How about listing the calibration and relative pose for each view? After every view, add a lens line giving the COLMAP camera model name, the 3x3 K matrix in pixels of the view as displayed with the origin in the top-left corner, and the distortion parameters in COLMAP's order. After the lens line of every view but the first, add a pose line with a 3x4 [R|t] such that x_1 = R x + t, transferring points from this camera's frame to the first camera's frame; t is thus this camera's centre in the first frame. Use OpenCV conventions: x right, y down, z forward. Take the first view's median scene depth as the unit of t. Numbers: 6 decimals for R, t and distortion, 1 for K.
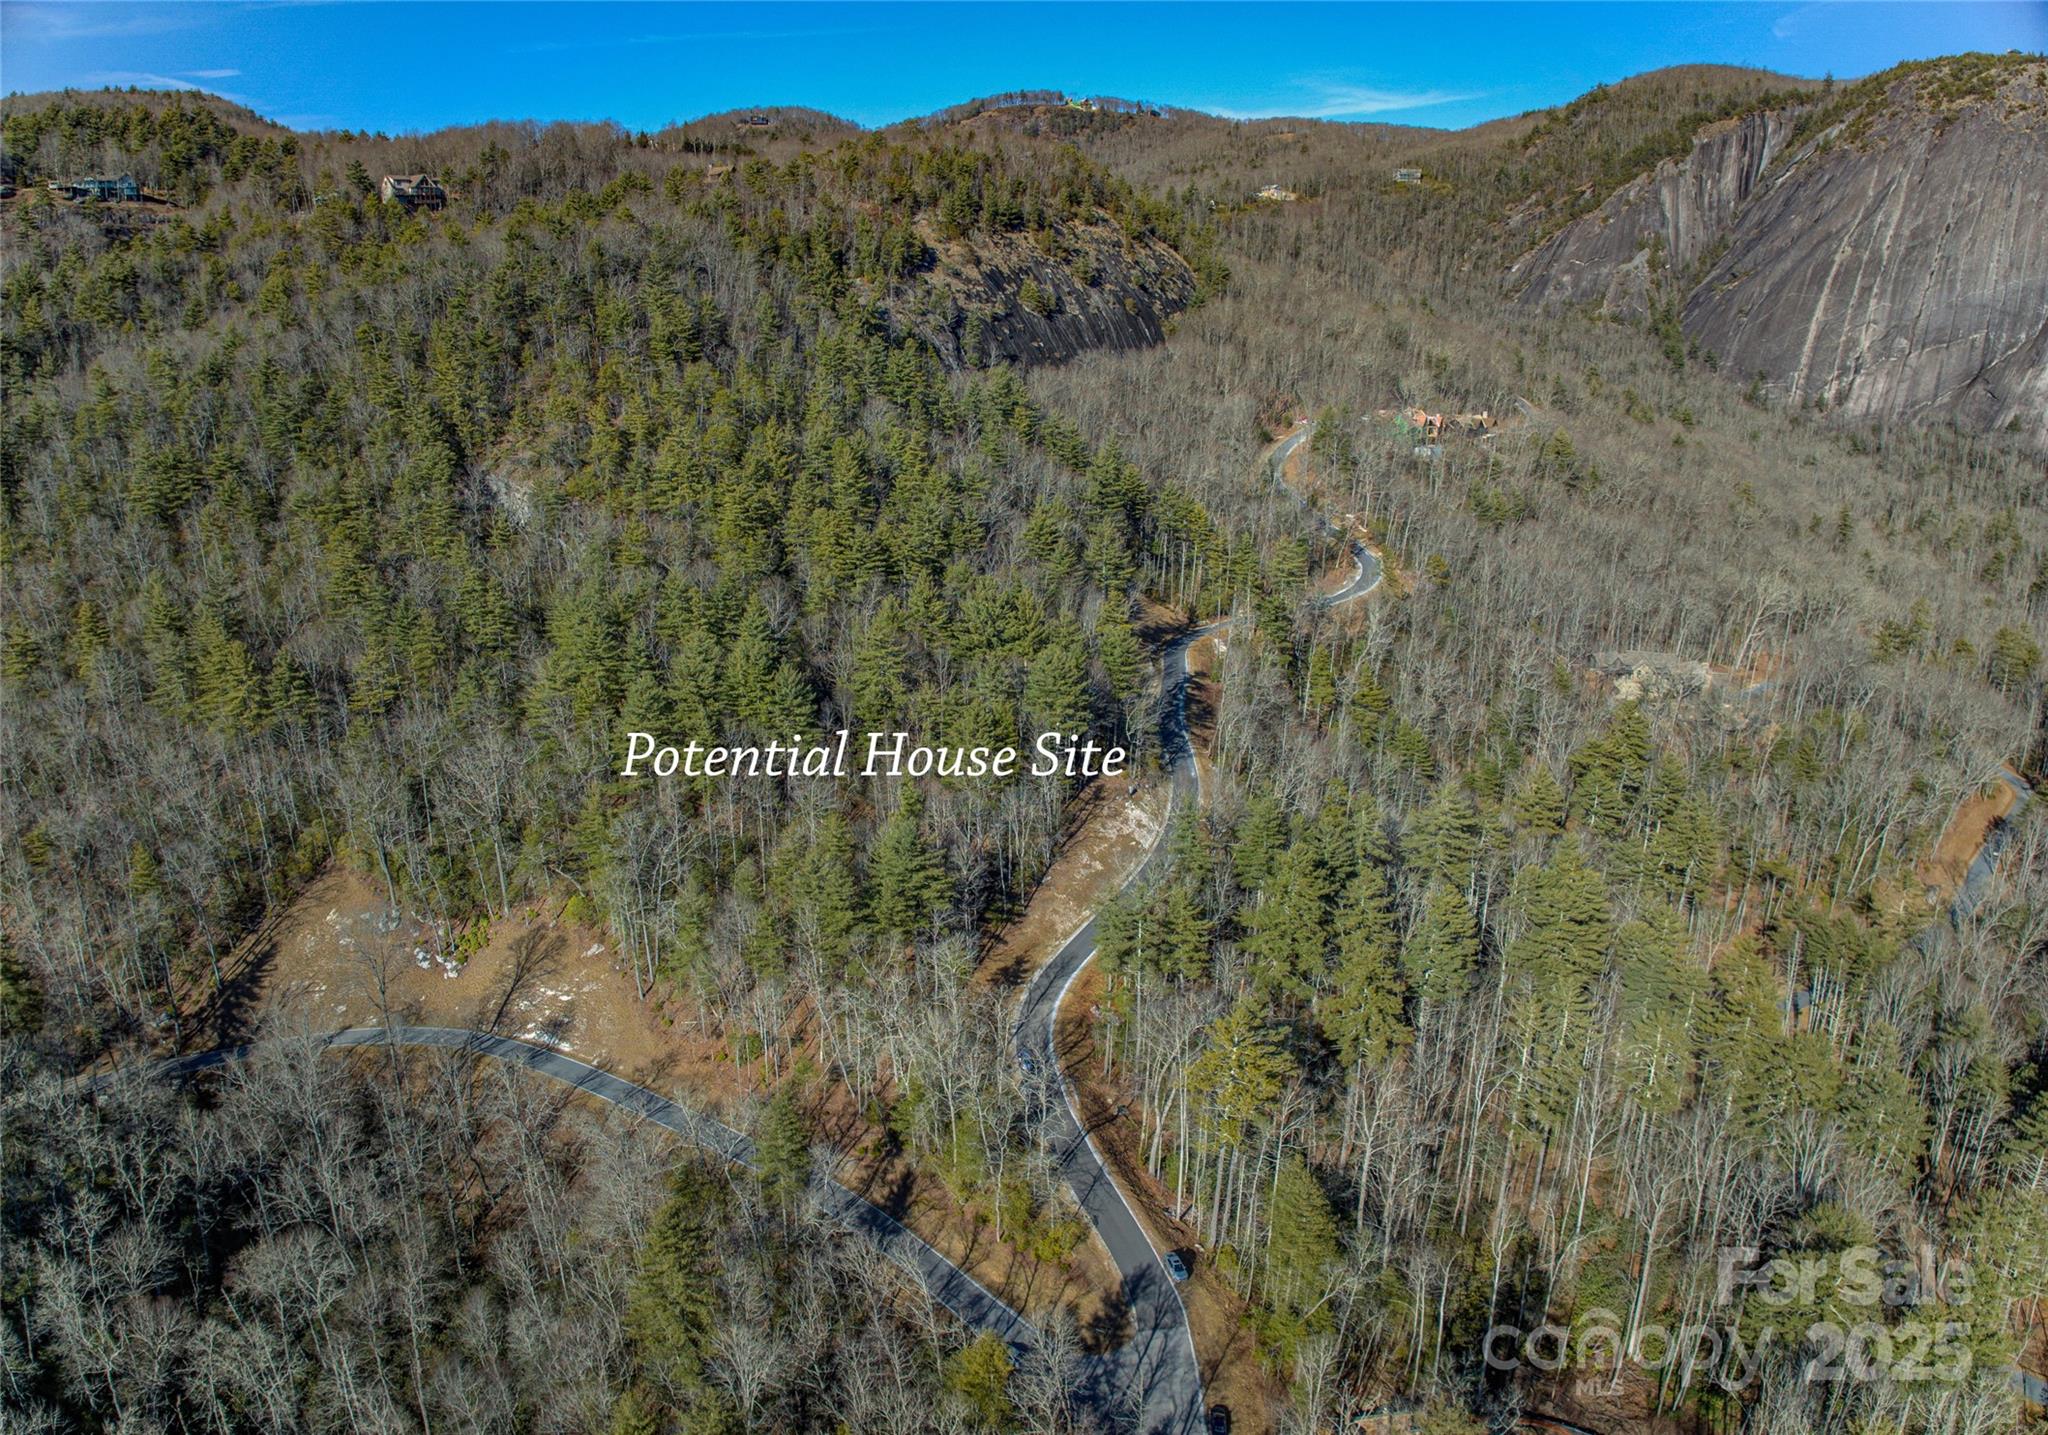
lens RADIAL K [[1482.8, 0, 1020.0], [0, 1482.8, 725.5], [0, 0, 1]] dist [-0.100958, -0.017395]
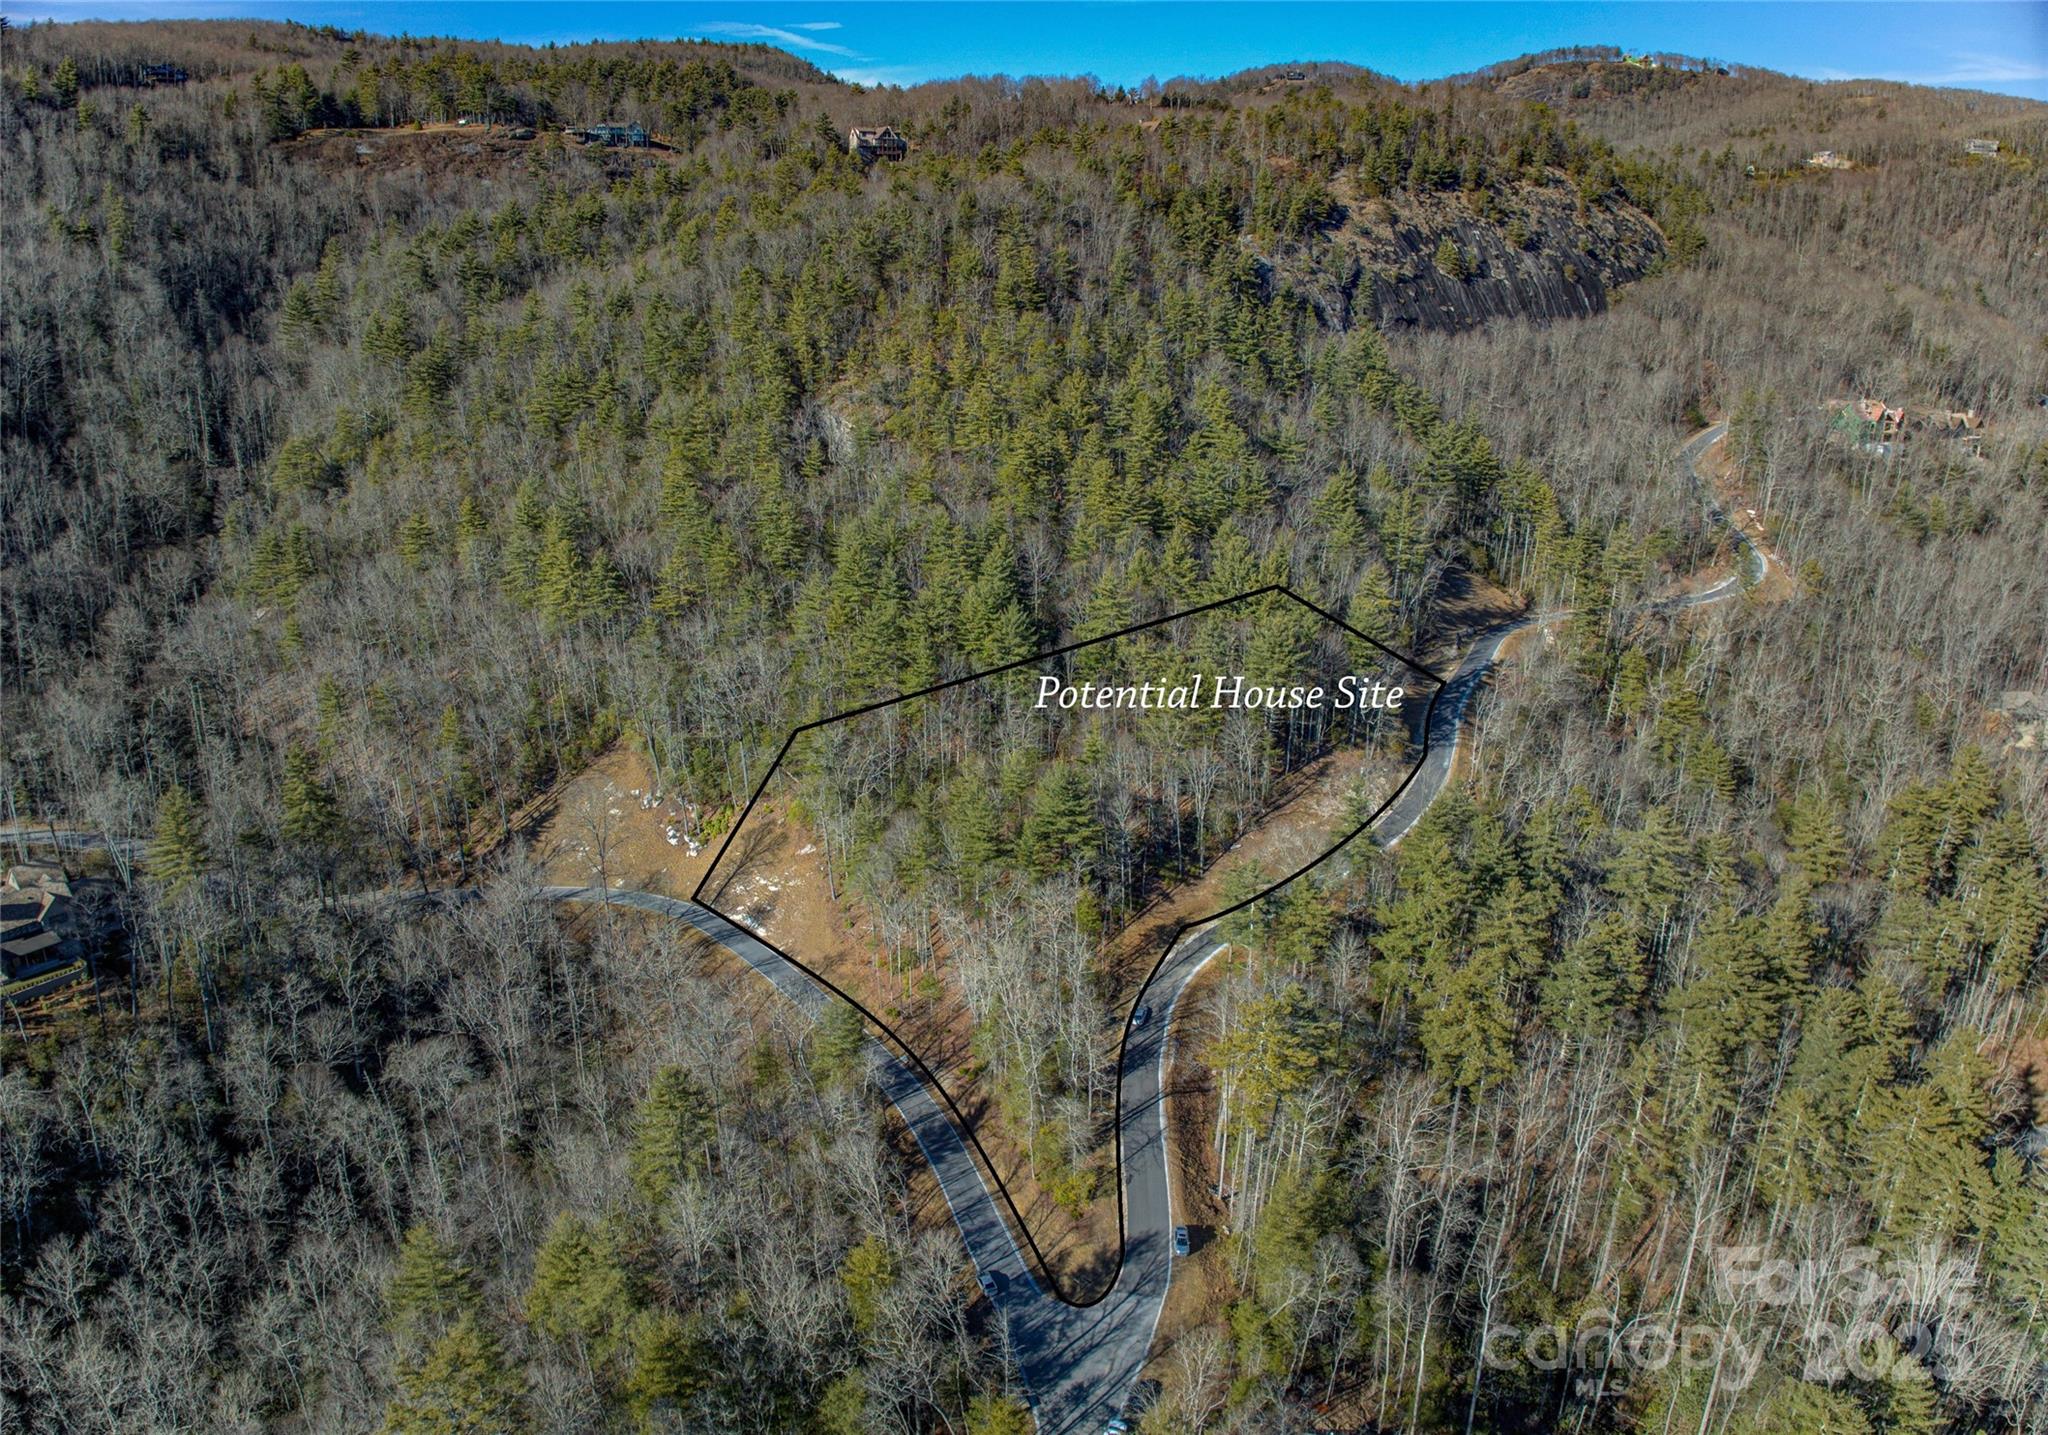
lens RADIAL K [[1483.2, 0, 1021.5], [0, 1483.2, 722.5], [0, 0, 1]] dist [-0.099328, -0.020553]
pose [[0.932931, 0.118507, -0.339994, 0.108240], [-0.109880, 0.992944, 0.044590, -0.003350], [0.342879, -0.004241, 0.939370, 0.012729]]
